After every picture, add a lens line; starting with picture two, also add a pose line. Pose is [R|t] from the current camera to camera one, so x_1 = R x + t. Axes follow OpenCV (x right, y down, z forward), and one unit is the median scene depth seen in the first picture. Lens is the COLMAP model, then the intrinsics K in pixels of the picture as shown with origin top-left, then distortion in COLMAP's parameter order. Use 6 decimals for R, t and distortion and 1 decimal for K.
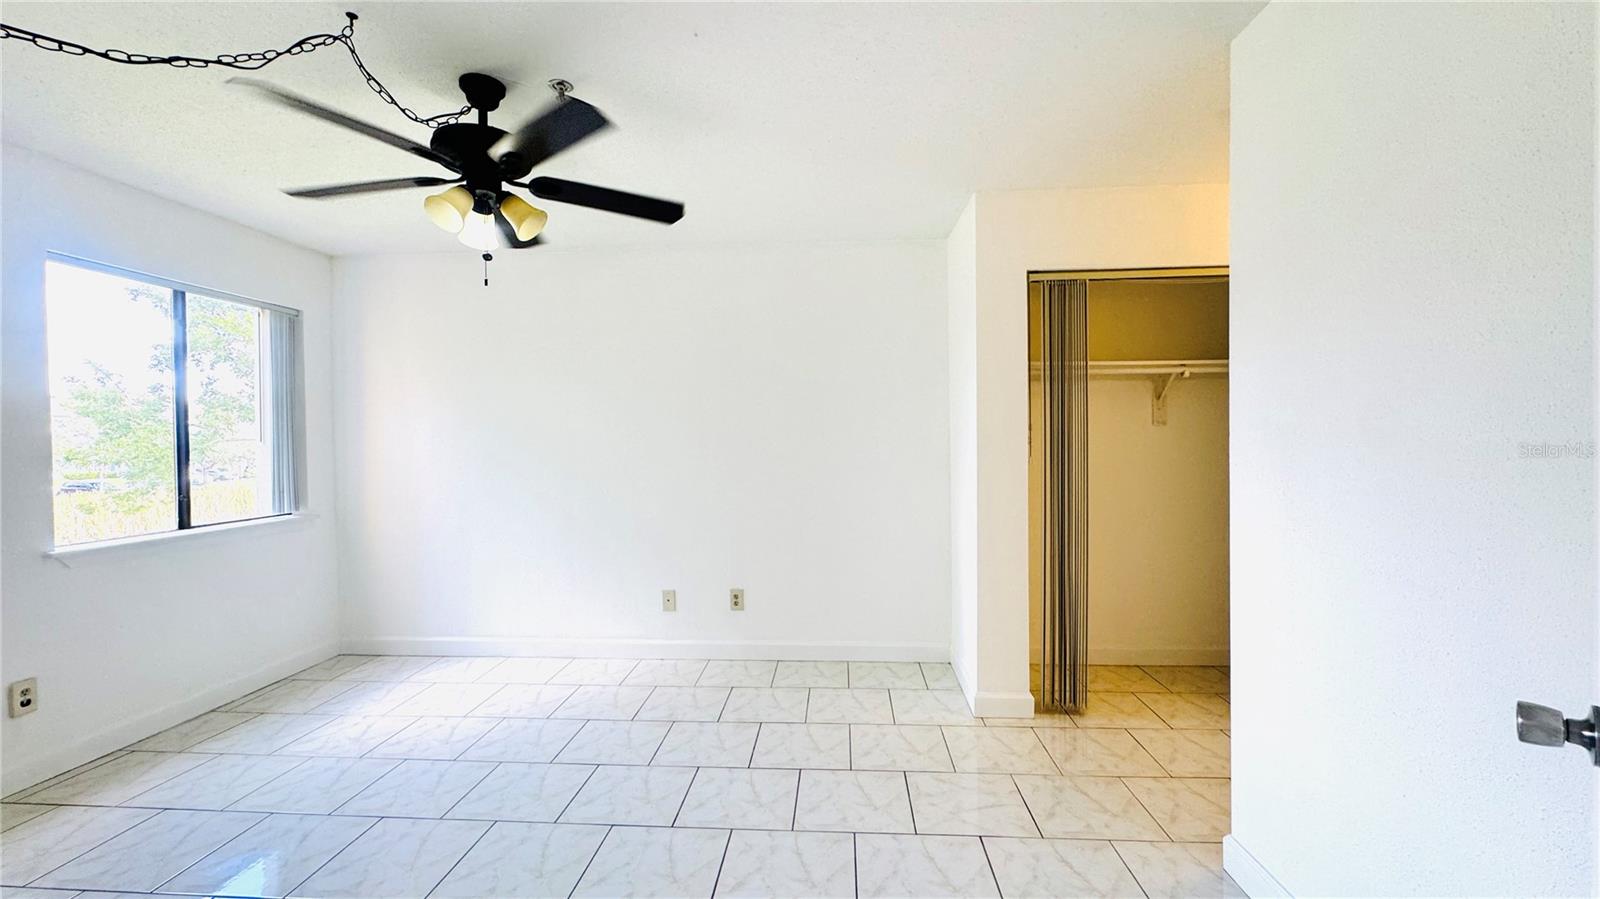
lens RADIAL K [[639.8, 0, 800.0], [0, 639.8, 449.5], [0, 0, 1]] dist [-0.002341, 0.000242]
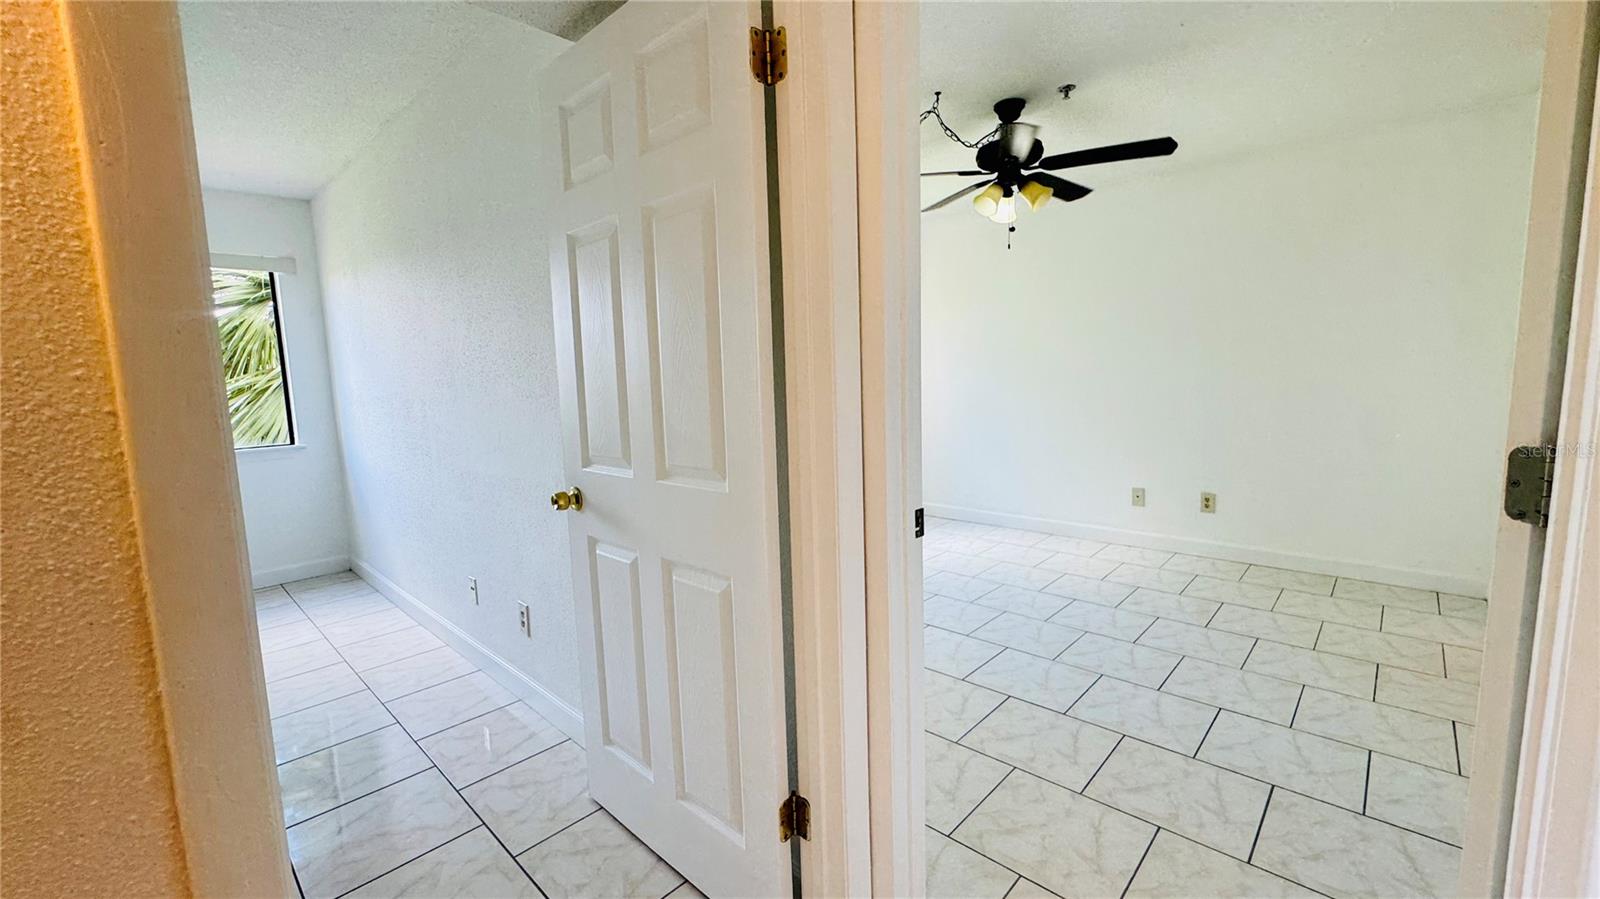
lens RADIAL K [[639.8, 0, 800.0], [0, 639.8, 449.5], [0, 0, 1]] dist [-0.002341, 0.000242]
pose [[0.767939, 0.062053, -0.637511, 0.063251], [0.015468, 0.993209, 0.115308, 0.013740], [0.640337, -0.098411, 0.761764, -0.289764]]
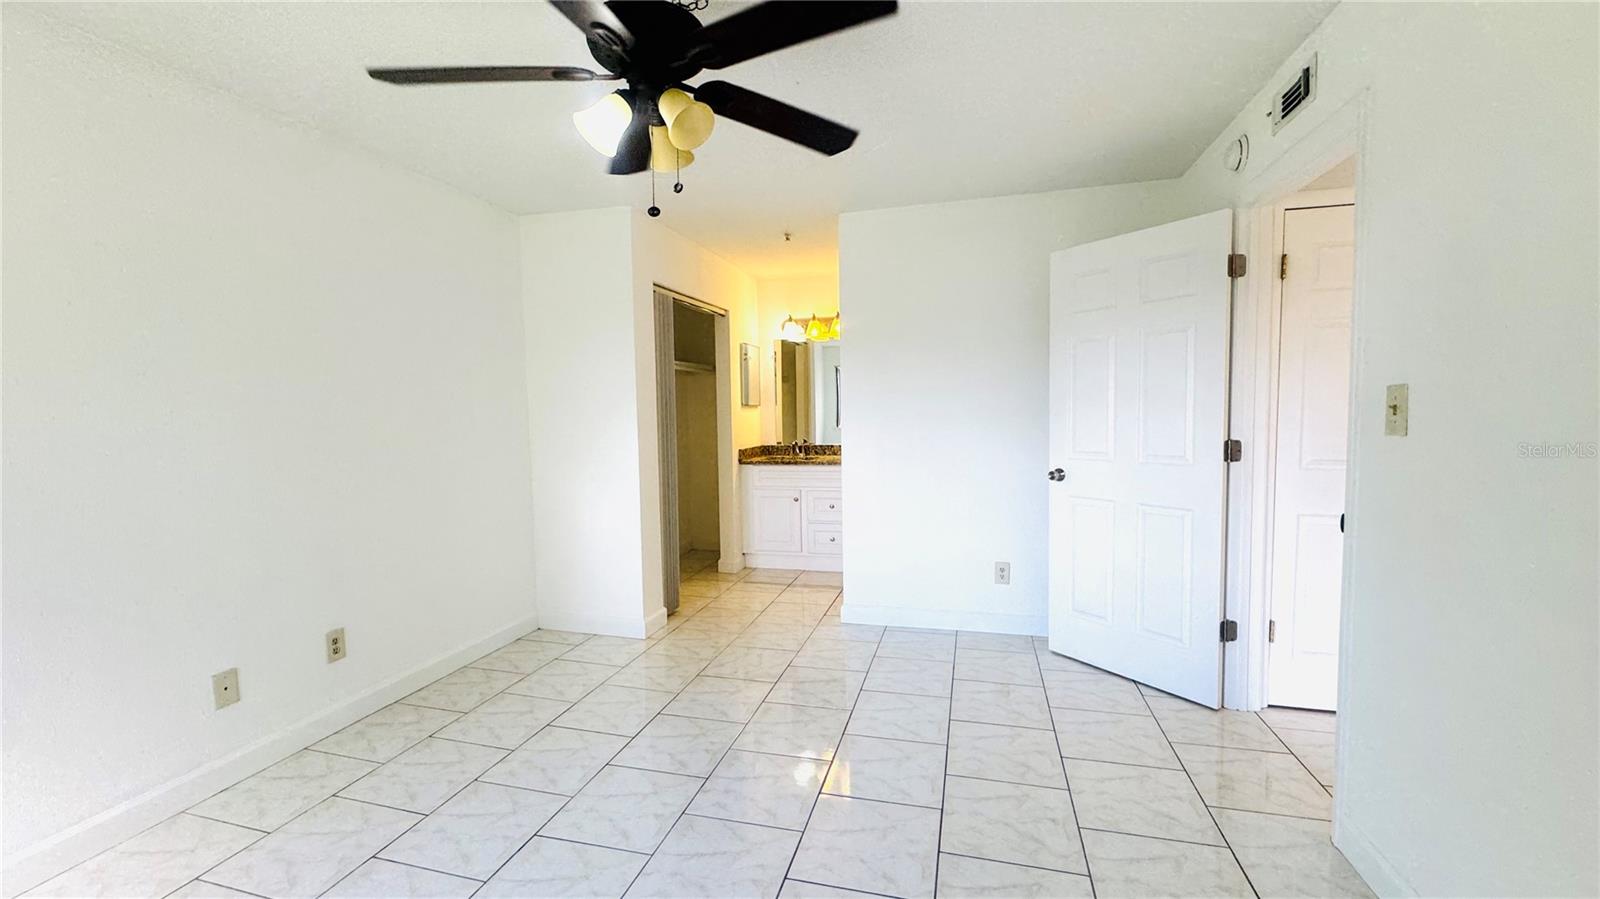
lens RADIAL K [[639.8, 0, 800.0], [0, 639.8, 449.5], [0, 0, 1]] dist [-0.002341, 0.000242]
pose [[0.200762, -0.057141, 0.977972, -0.783037], [0.024187, 0.998282, 0.053363, -0.005146], [-0.979341, 0.012941, 0.201800, 0.419245]]
